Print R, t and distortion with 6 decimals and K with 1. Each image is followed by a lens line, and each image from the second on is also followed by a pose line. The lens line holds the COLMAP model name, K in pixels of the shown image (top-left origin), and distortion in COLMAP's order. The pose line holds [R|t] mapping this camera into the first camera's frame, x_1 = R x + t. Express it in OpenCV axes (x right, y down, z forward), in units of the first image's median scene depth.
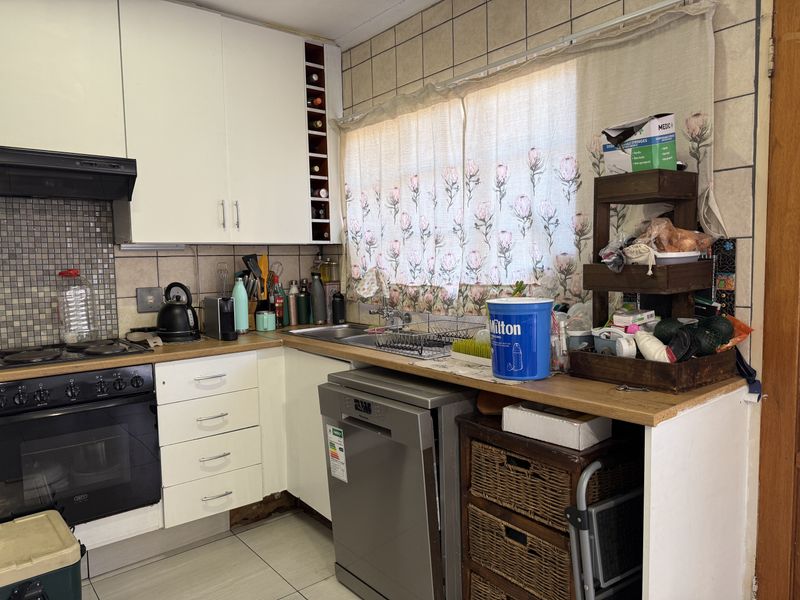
lens RADIAL K [[560.7, 0, 399.9], [0, 560.7, 295.5], [0, 0, 1]] dist [-0.000558, -0.007157]
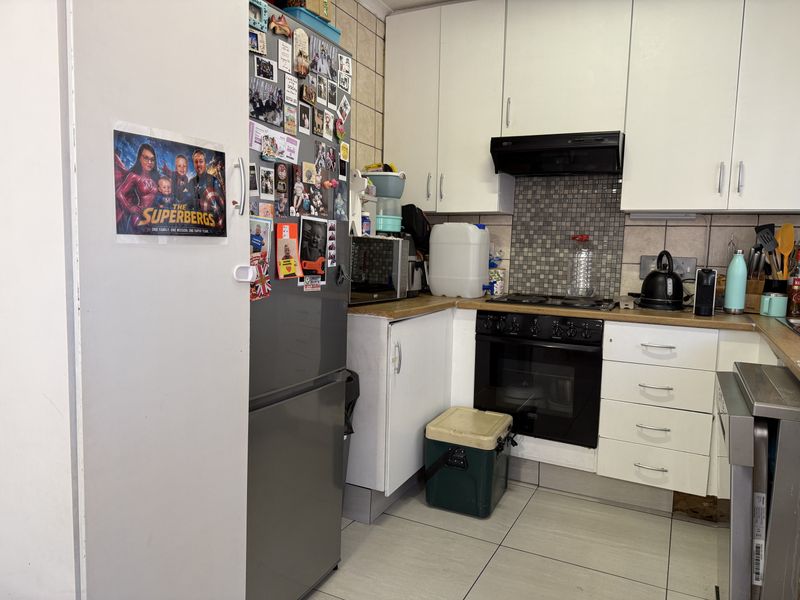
lens RADIAL K [[560.7, 0, 397.9], [0, 560.7, 303.7], [0, 0, 1]] dist [-0.000558, -0.007157]
pose [[0.392771, 0.124239, -0.911205, 0.352912], [-0.094776, 0.991025, 0.094270, 0.022264], [0.914740, 0.049334, 0.401021, 0.183237]]
